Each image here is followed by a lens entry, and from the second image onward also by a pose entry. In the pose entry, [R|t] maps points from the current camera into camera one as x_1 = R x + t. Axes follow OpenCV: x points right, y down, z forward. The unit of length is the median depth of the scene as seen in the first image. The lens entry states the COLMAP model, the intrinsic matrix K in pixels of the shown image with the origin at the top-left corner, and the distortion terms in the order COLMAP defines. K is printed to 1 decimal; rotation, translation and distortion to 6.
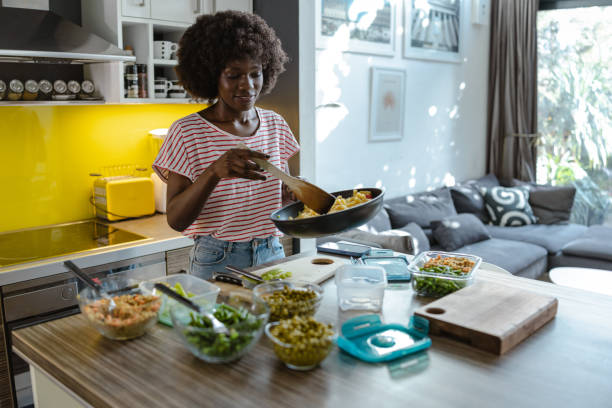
lens RADIAL K [[568.4, 0, 303.8], [0, 568.4, 201.7], [0, 0, 1]] dist [-0.088403, 0.000000]
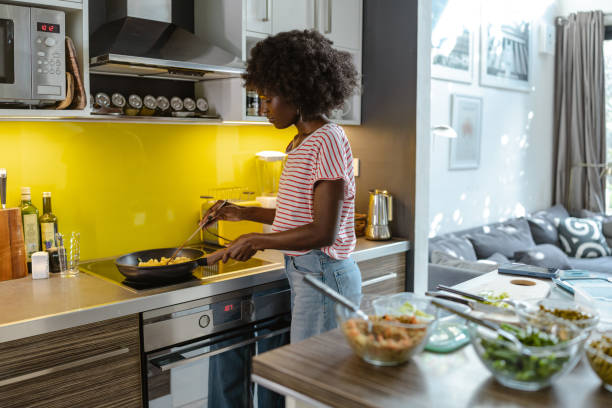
lens RADIAL K [[568.4, 0, 305.3], [0, 568.4, 203.5], [0, 0, 1]] dist [-0.088403, 0.000000]
pose [[0.999599, 0.001806, -0.028258, -0.175115], [-0.003555, 0.998072, -0.061966, 0.021465], [0.028092, 0.062042, 0.997678, 0.047719]]
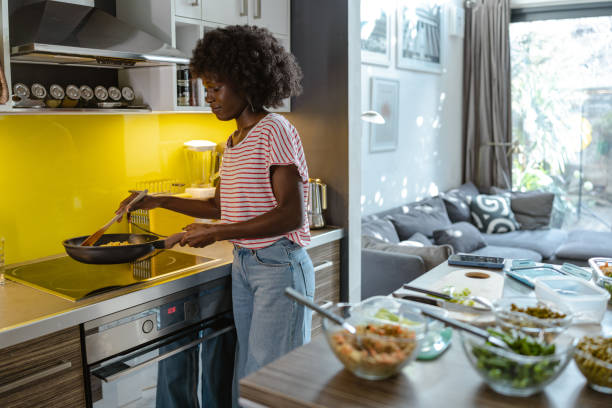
lens RADIAL K [[568.4, 0, 303.2], [0, 568.4, 202.7], [0, 0, 1]] dist [-0.088403, 0.000000]
pose [[0.990684, -0.028561, 0.133151, -0.222943], [0.031625, 0.999280, -0.020957, -0.002129], [-0.132456, 0.024973, 0.990874, 0.066847]]
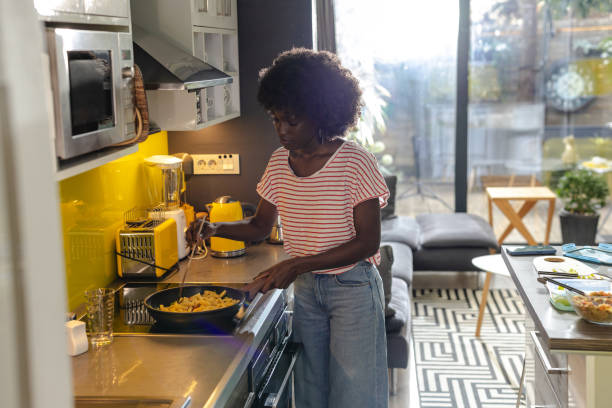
lens RADIAL K [[854.0, 0, 329.6], [0, 854.0, 196.6], [0, 0, 1]] dist [0.260365, 0.000000]
pose [[0.804402, -0.114718, 0.582904, -0.817588], [0.125069, 0.991890, 0.022614, -0.073885], [-0.580772, 0.054712, 0.812226, -0.122061]]
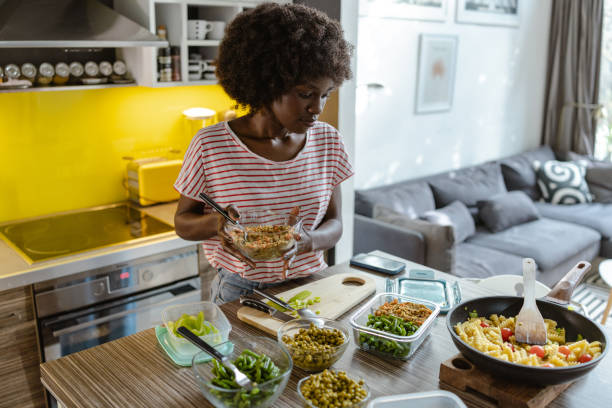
lens RADIAL K [[591.1, 0, 302.2], [0, 591.1, 203.3], [0, 0, 1]] dist [-0.089801, 0.000000]
pose [[0.996700, 0.032184, -0.074526, 0.009553], [-0.025324, 0.995508, 0.091231, -0.069901], [0.077127, -0.089042, 0.993037, 0.003322]]
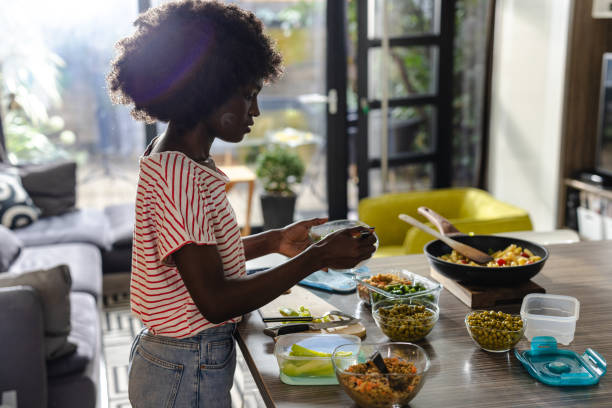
lens RADIAL K [[854.0, 0, 296.5], [0, 854.0, 205.5], [0, 0, 1]] dist [0.260365, 0.000000]
pose [[0.576230, -0.184207, 0.796258, -0.603037], [0.158518, 0.980958, 0.112220, -0.104416], [-0.801768, 0.061557, 0.594457, 0.093284]]
